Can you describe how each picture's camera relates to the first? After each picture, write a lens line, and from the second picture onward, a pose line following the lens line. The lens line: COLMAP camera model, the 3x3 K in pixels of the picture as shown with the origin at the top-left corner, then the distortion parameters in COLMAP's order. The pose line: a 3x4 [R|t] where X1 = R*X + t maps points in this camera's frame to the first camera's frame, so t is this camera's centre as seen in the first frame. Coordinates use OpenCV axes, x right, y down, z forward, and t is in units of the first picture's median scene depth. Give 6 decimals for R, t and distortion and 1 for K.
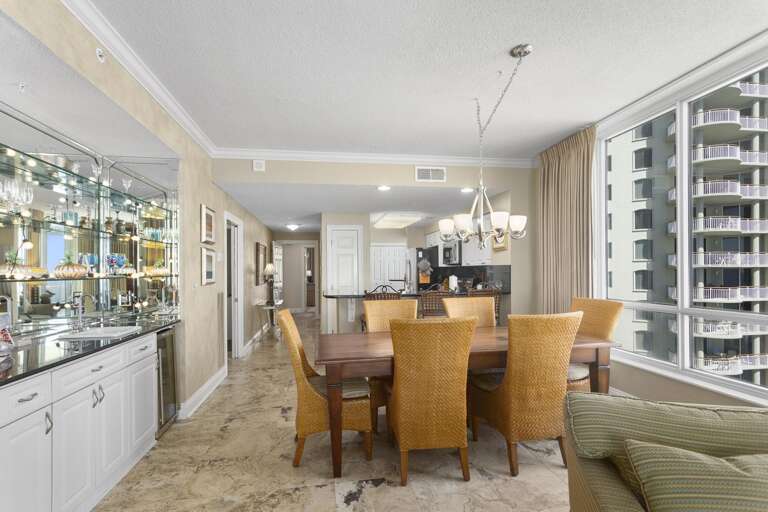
lens RADIAL K [[373.9, 0, 380.5], [0, 373.9, 269.0], [0, 0, 1]] dist [0.000758, 0.000254]
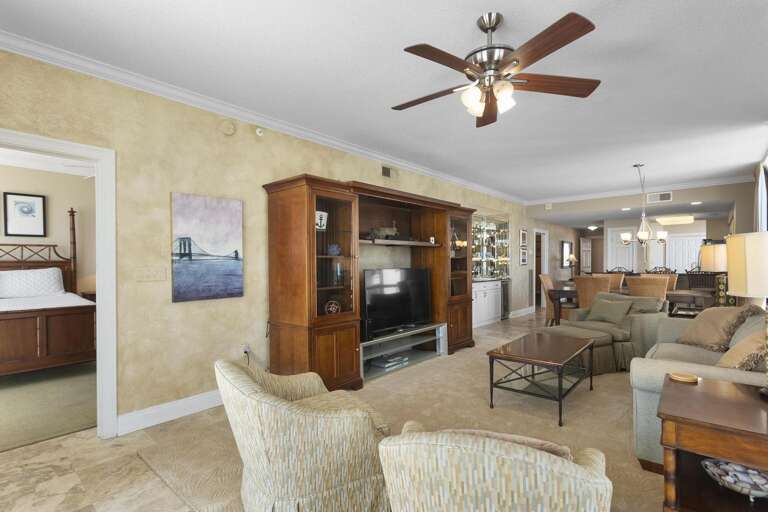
lens RADIAL K [[373.9, 0, 380.5], [0, 373.9, 269.0], [0, 0, 1]] dist [0.000758, 0.000254]
pose [[0.644965, 0.019740, -0.763957, 0.656109], [0.001415, 0.999634, 0.027024, 0.004035], [0.764210, -0.018511, 0.644701, -1.025213]]
